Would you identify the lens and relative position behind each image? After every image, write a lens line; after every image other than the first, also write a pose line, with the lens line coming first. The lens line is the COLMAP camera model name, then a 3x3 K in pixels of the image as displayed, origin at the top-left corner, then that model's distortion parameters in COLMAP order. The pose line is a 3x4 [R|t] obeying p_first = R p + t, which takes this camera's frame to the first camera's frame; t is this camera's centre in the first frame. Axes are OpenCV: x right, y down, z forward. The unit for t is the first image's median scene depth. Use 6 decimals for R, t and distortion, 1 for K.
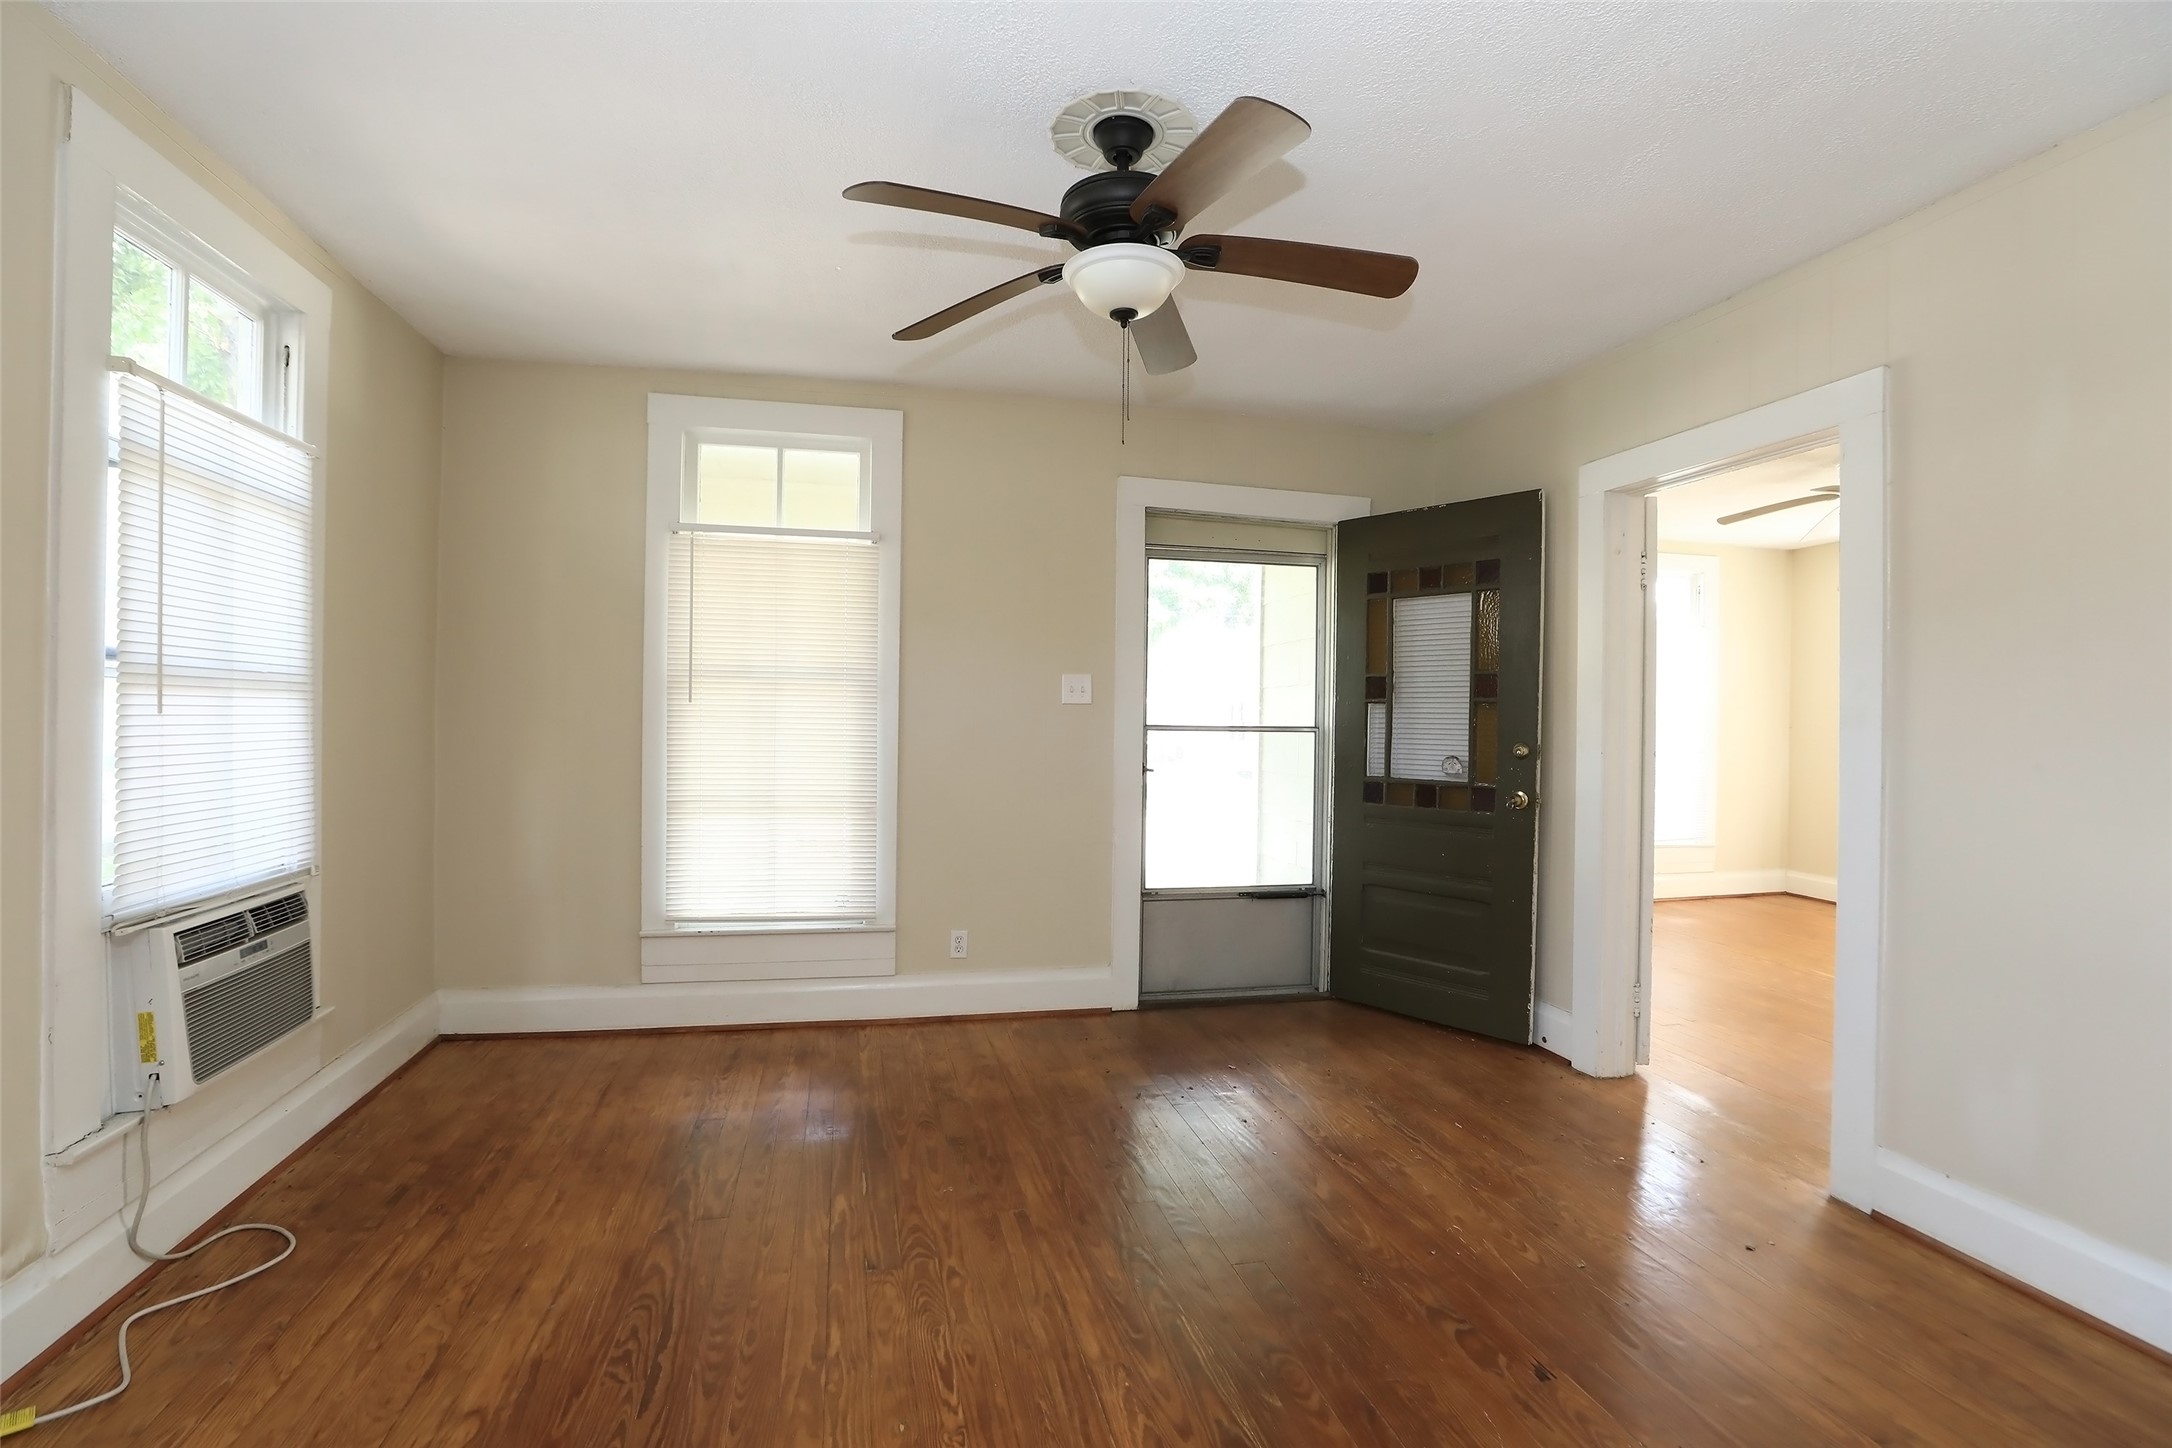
lens RADIAL K [[996.8, 0, 1093.6], [0, 996.8, 728.7], [0, 0, 1]] dist [-0.070505, -0.000084]
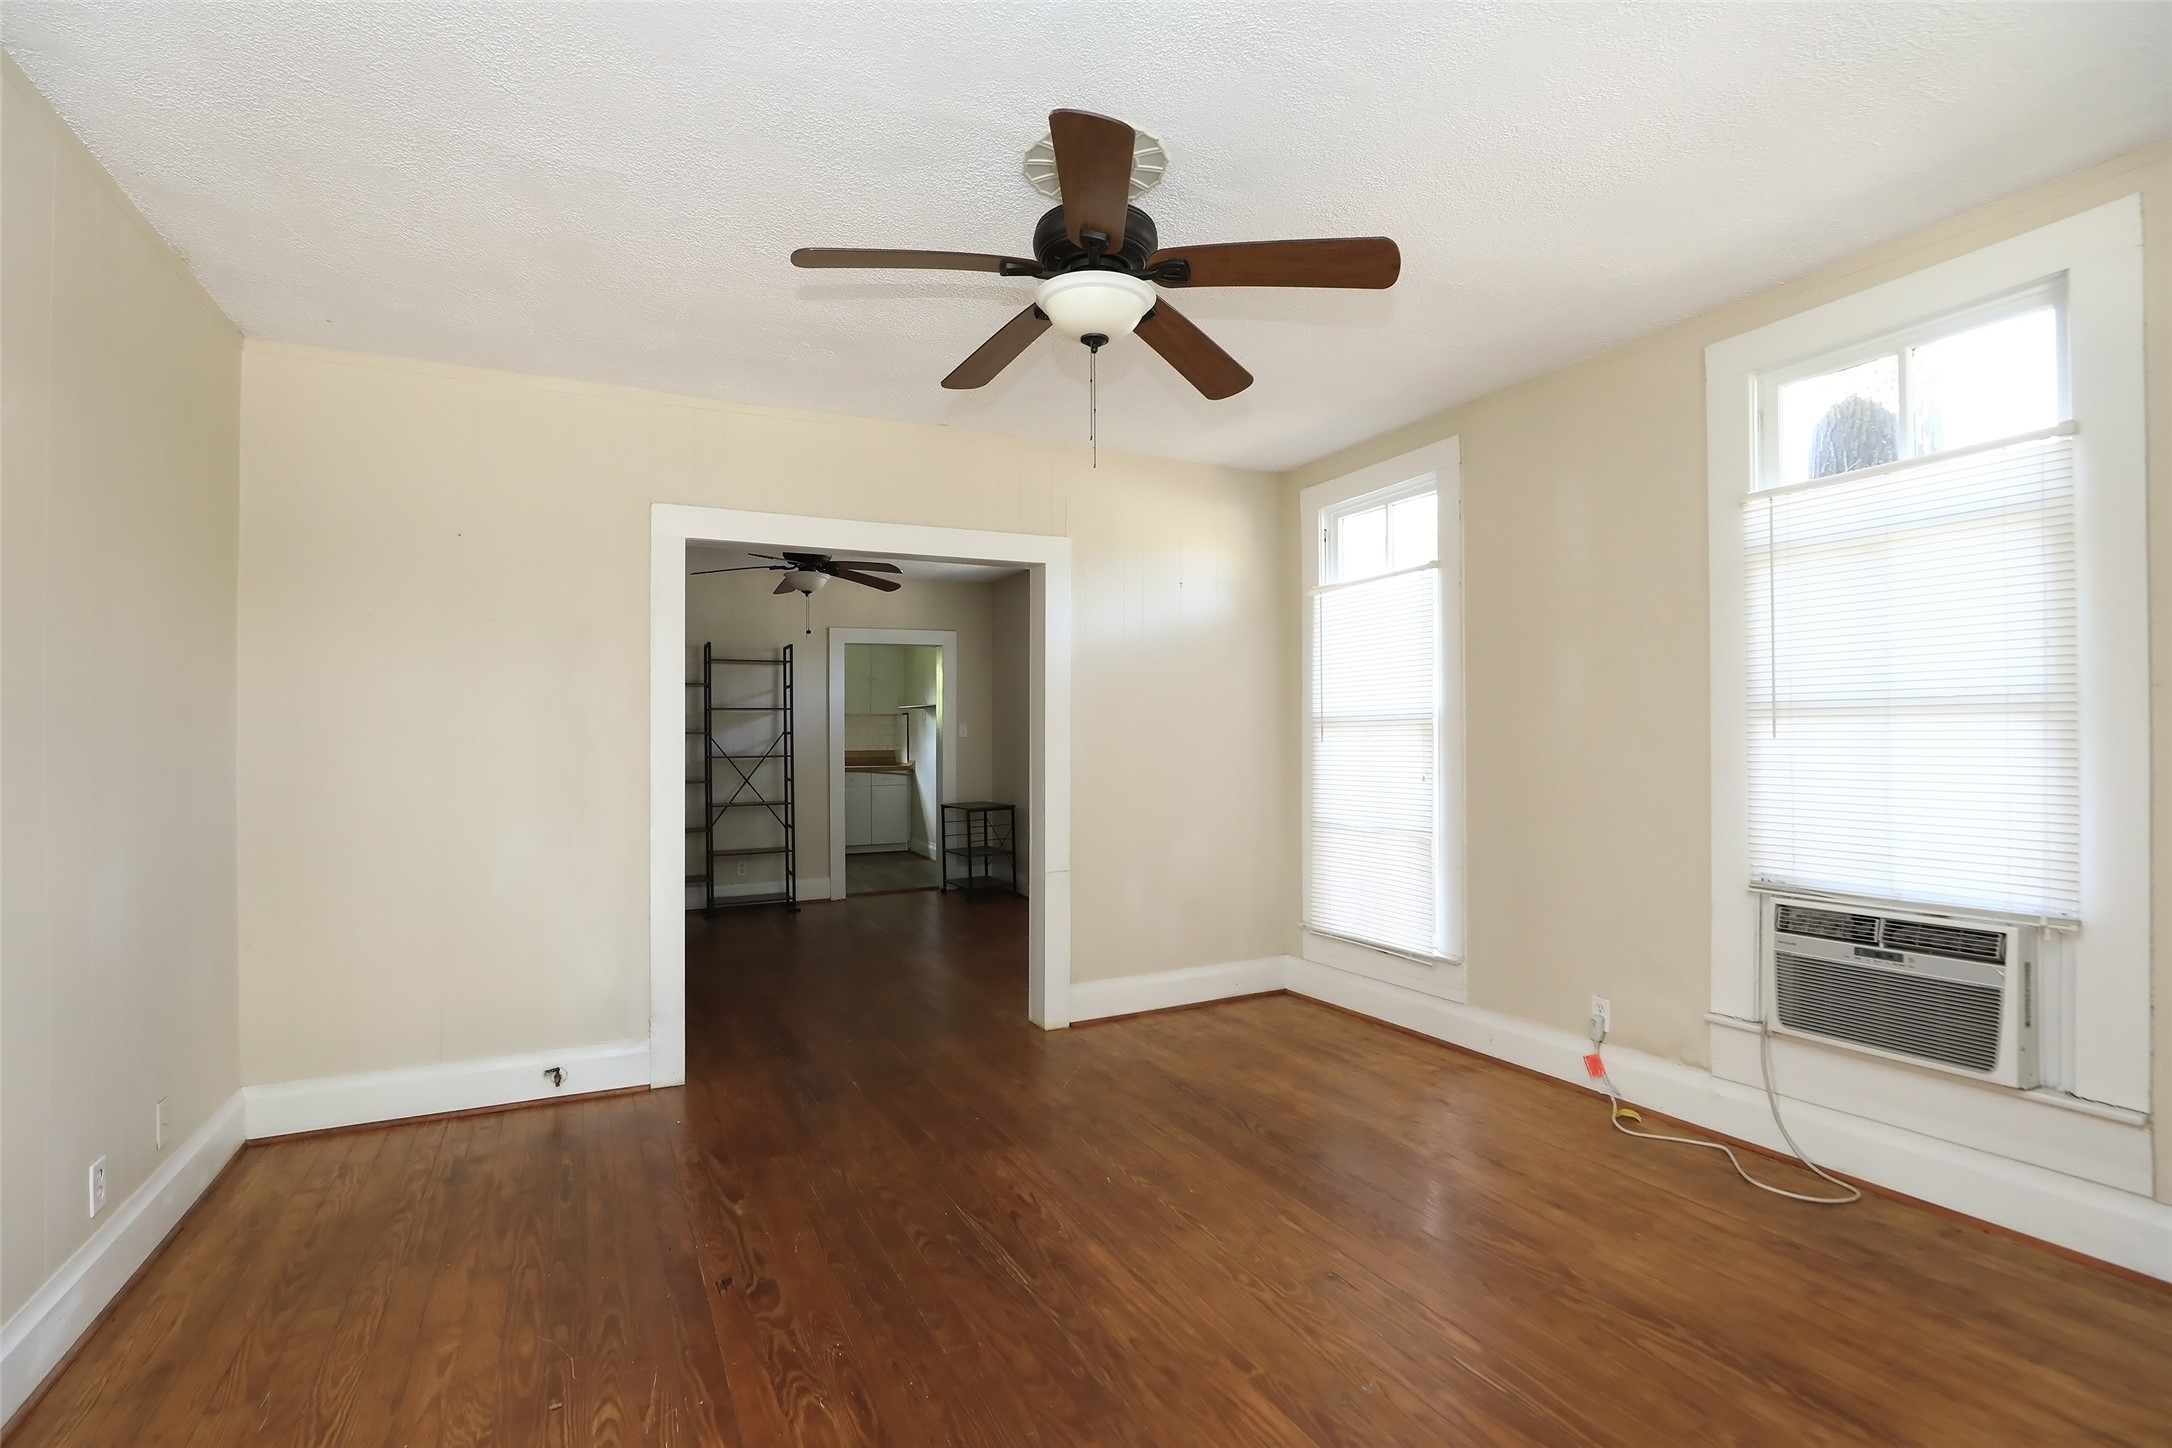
lens RADIAL K [[996.8, 0, 1093.6], [0, 996.8, 728.7], [0, 0, 1]] dist [-0.070505, -0.000084]
pose [[-0.972131, -0.004094, -0.234403, 0.273566], [-0.005245, 0.999977, 0.004290, -0.029587], [0.234380, 0.005400, -0.972130, 2.044702]]
